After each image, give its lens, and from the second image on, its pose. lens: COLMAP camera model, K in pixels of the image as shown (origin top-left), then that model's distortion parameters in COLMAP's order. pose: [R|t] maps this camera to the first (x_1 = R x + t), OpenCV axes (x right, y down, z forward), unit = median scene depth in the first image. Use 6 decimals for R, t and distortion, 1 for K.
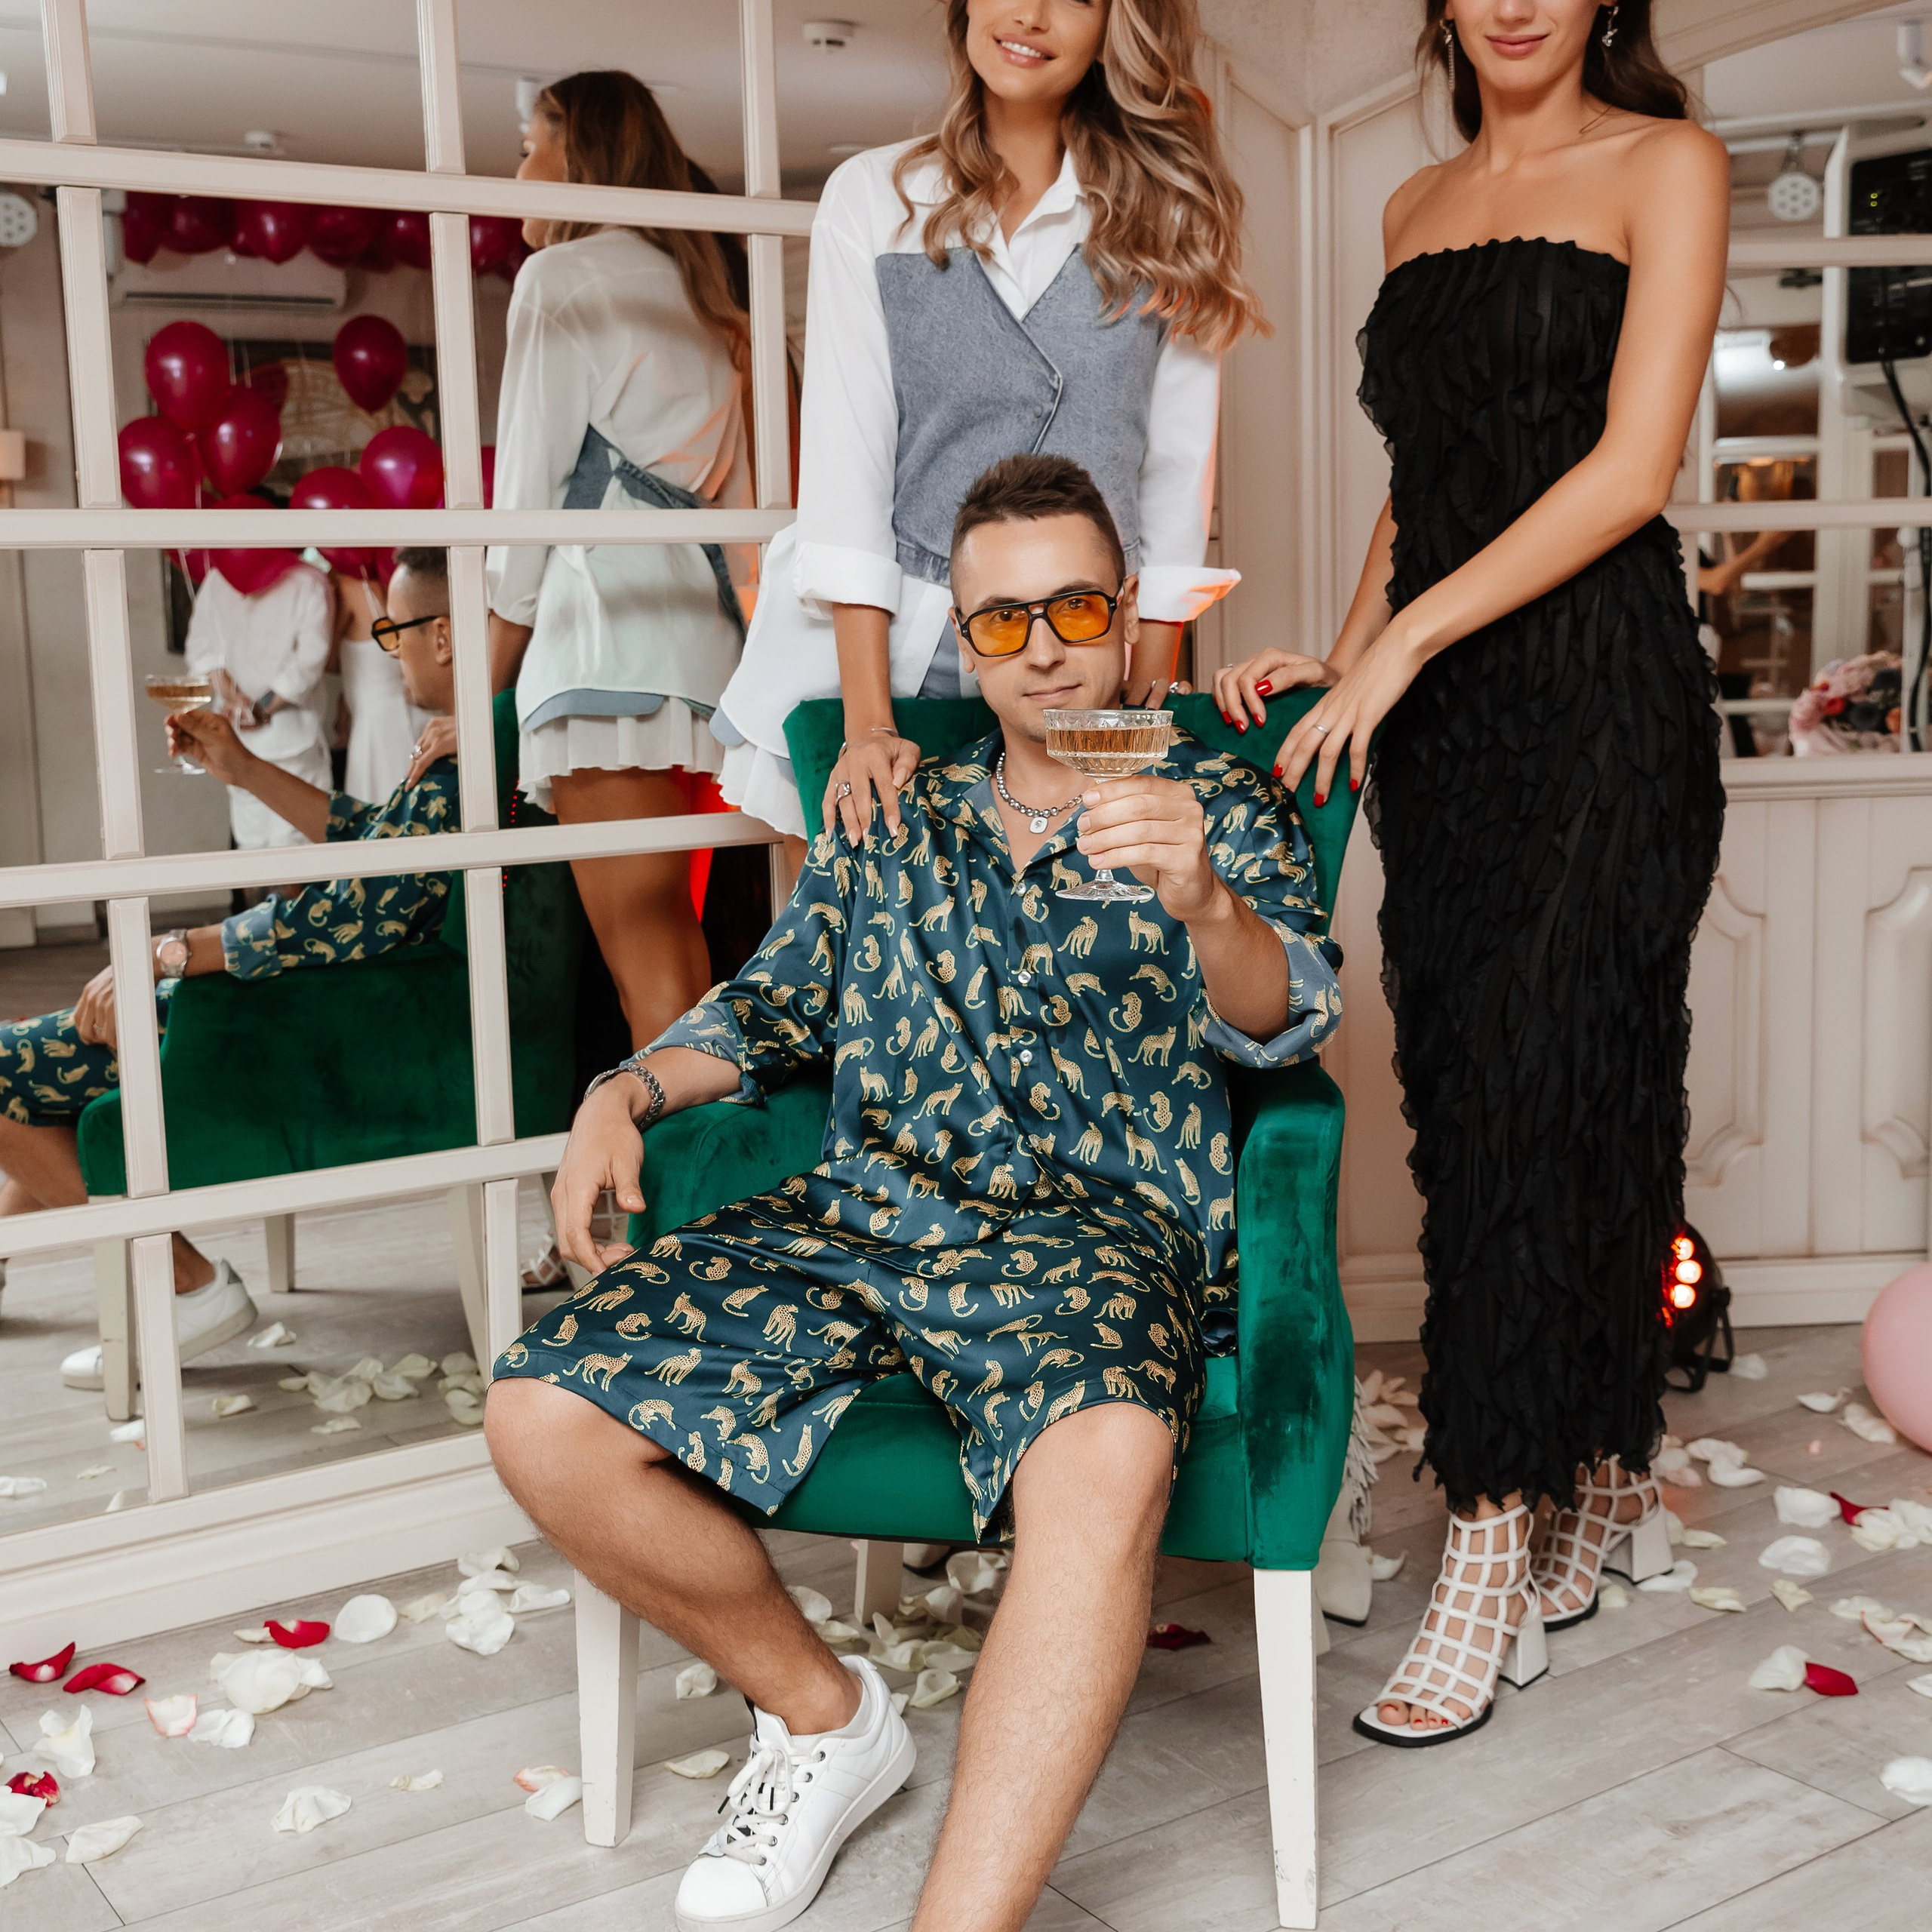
lens RADIAL K [[2594.6, 0, 966.0], [0, 2594.6, 966.0], [0, 0, 1]] dist [0.025407, 0.034681]
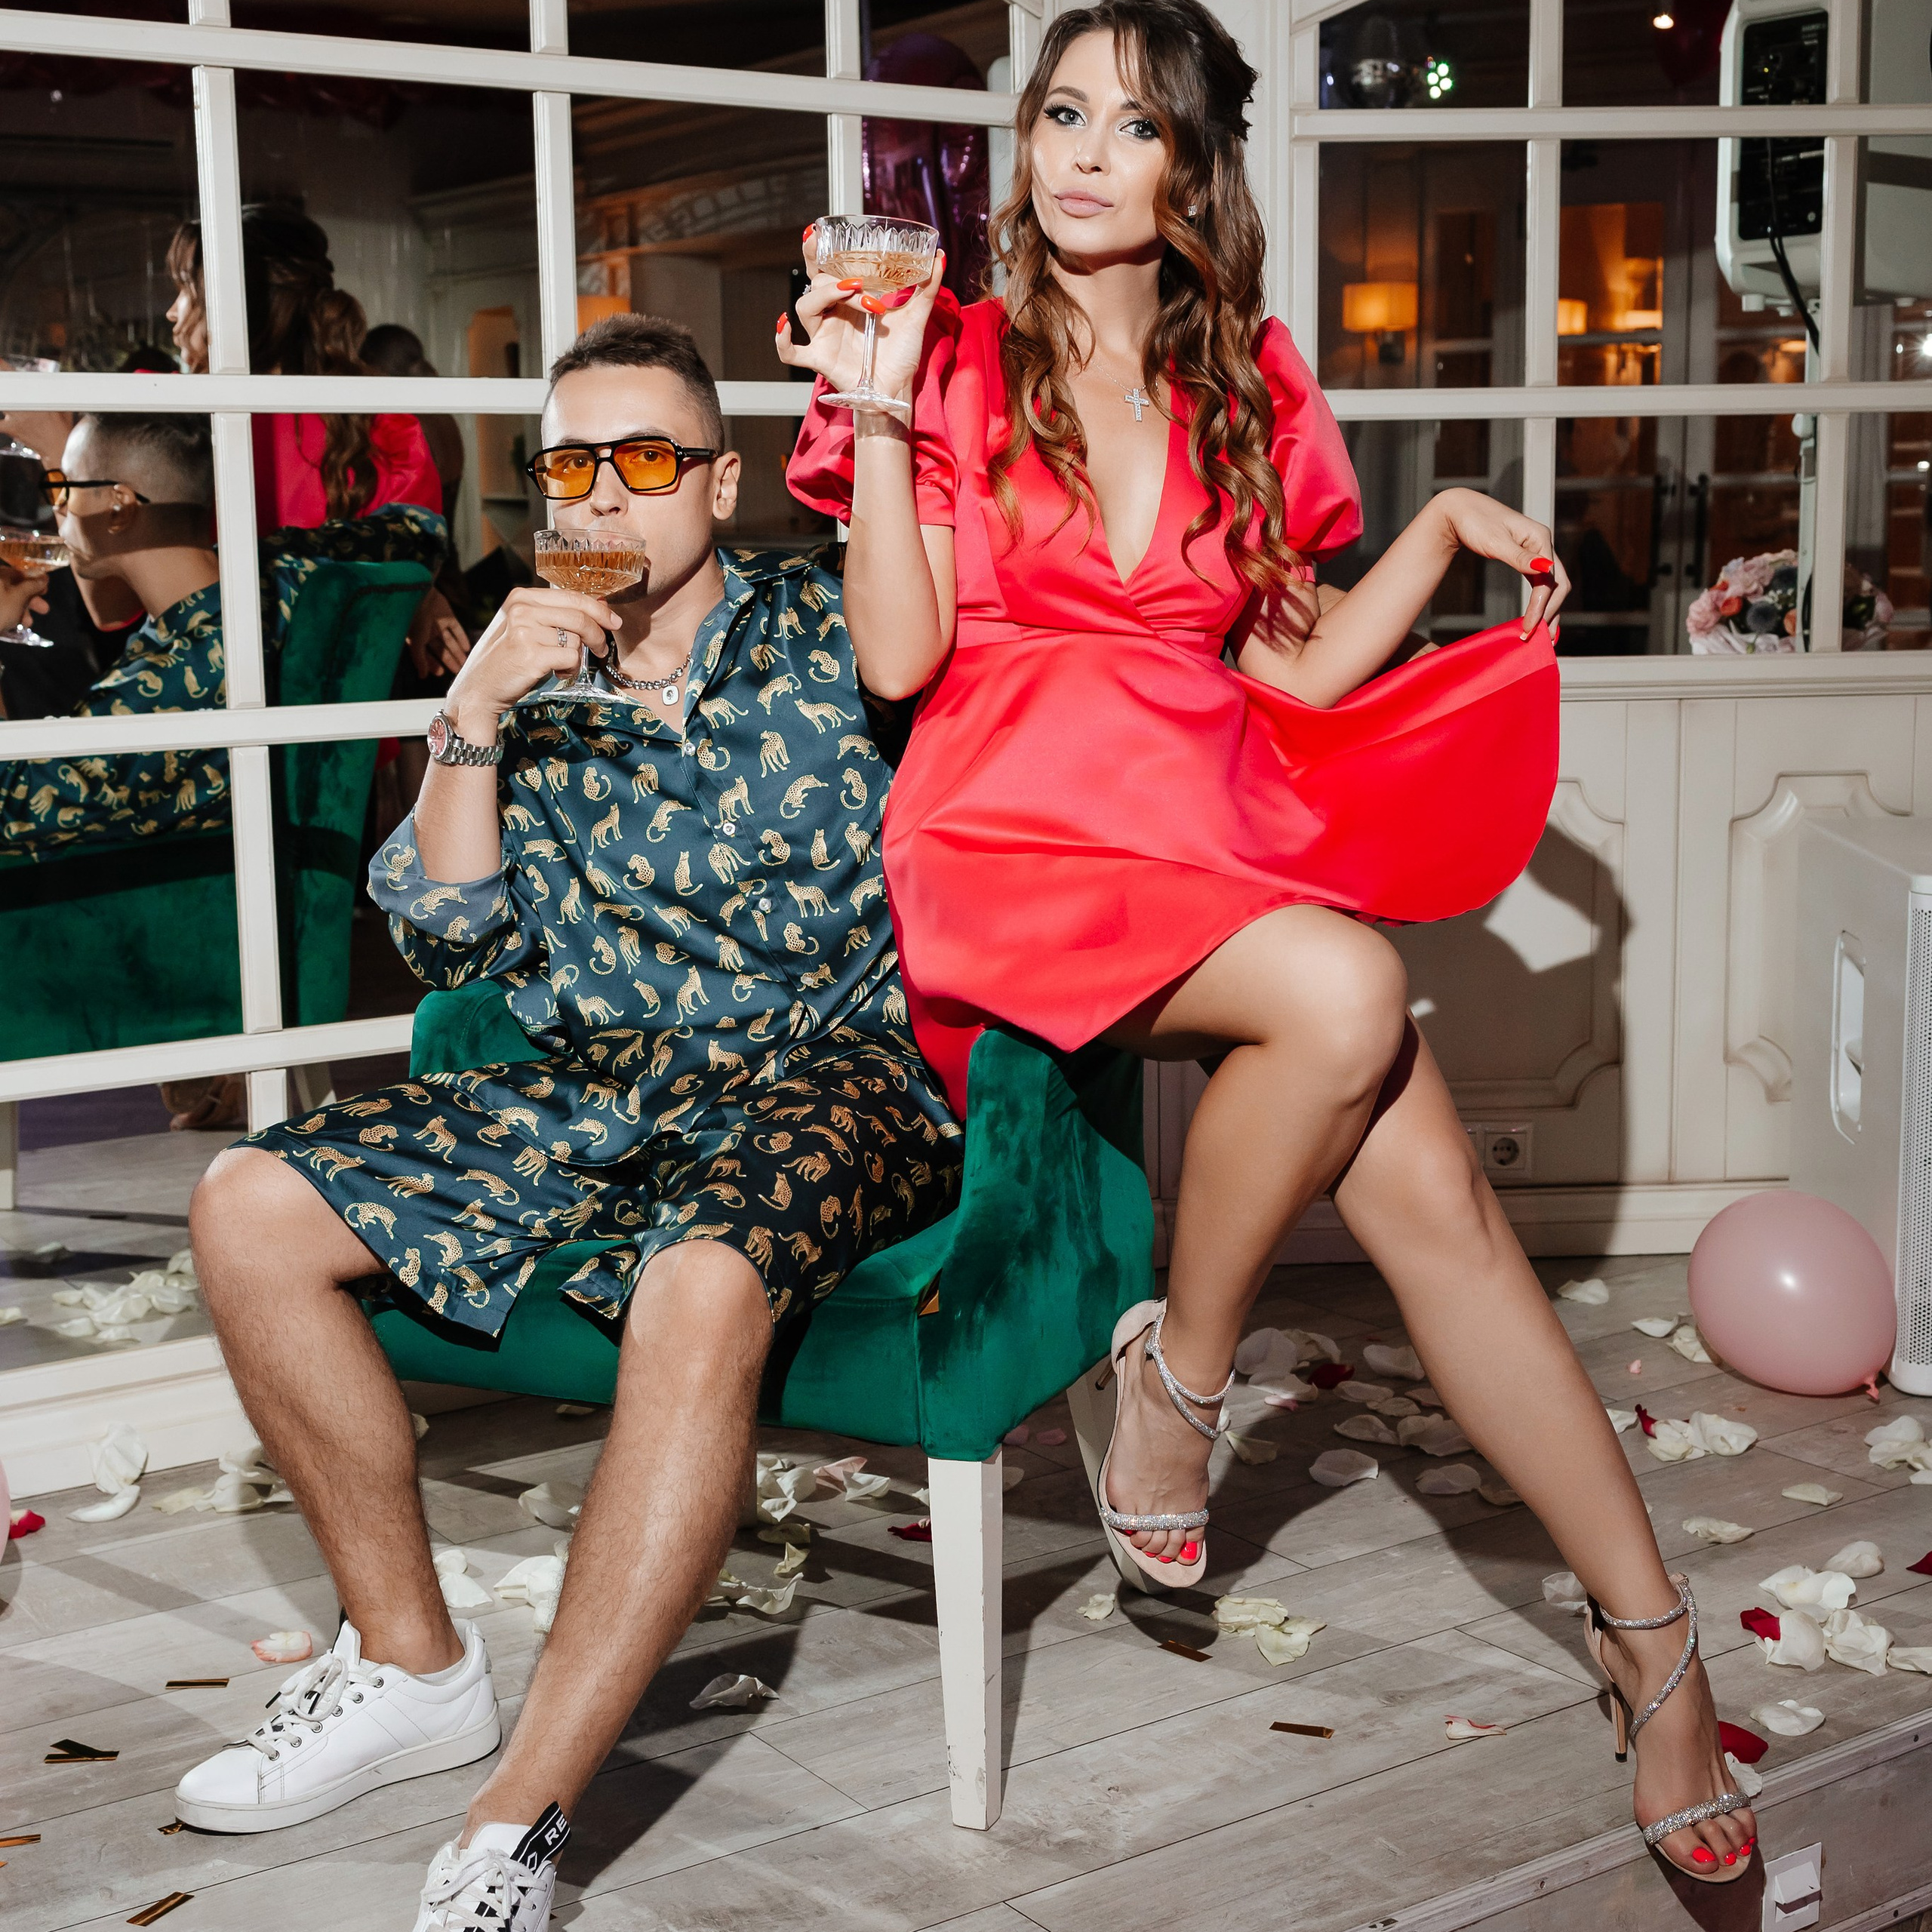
lens RADIAL K [[2974.2, 0, 968.1], [0, 2974.2, 1011.4], [0, 0, 1]] dist [0.037836, -0.067314]
pose [[0.999843, 0.011896, 0.013129, 0.055414], [-0.012311, 0.999413, 0.031961, 0.018214], [-0.012741, -0.032118, 0.999403, -0.091132]]
